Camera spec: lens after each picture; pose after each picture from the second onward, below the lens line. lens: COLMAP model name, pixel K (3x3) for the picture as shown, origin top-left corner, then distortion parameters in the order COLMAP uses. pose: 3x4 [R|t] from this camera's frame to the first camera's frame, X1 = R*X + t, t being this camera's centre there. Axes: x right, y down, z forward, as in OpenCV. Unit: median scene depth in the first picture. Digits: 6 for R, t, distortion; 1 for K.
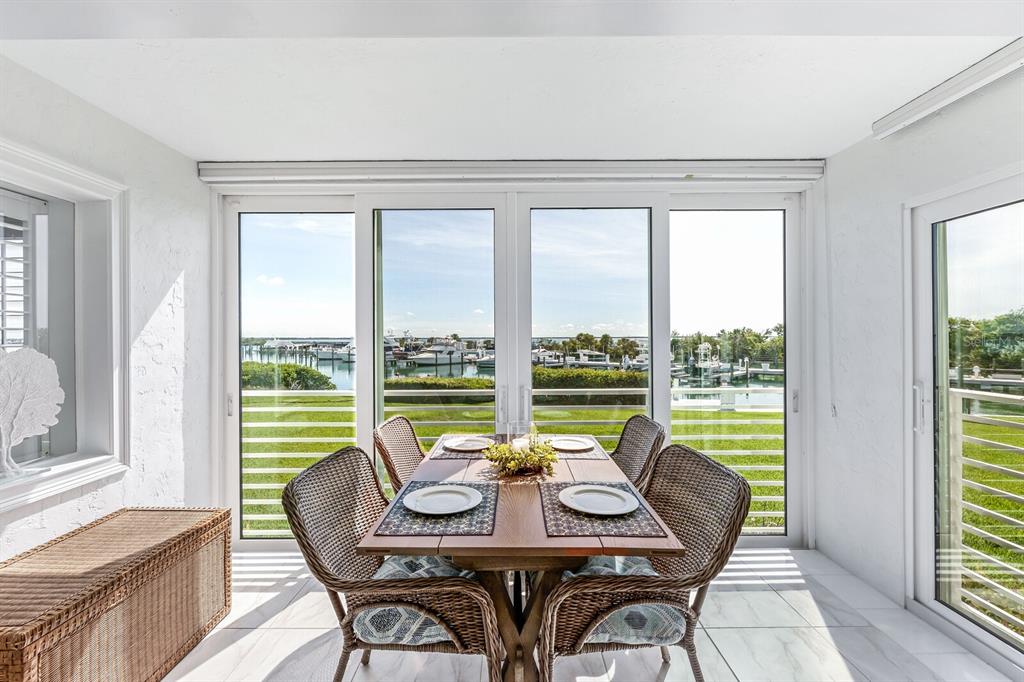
lens RADIAL K [[431.6, 0, 512.0], [0, 431.6, 341.0], [0, 0, 1]] dist [0.000487, 0.000449]
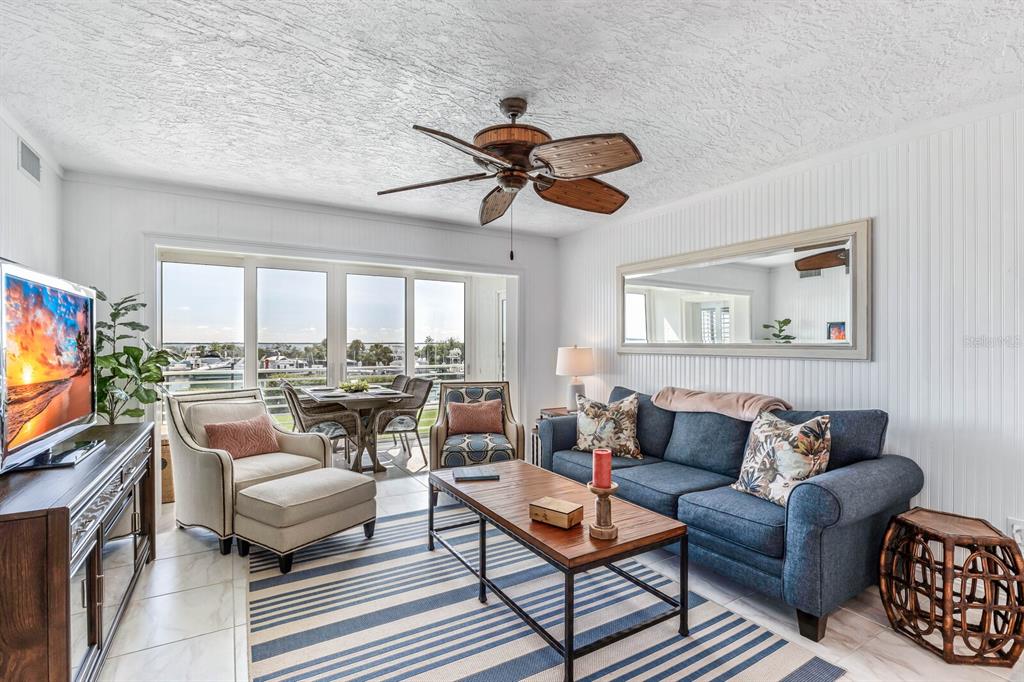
lens RADIAL K [[476.3, 0, 512.0], [0, 476.3, 341.0], [0, 0, 1]] dist [0.000048, -0.000006]
pose [[0.862018, 0.007143, 0.506827, -0.069531], [-0.000380, 0.999910, -0.013446, 0.004730], [-0.506877, 0.011398, 0.861943, -0.215476]]
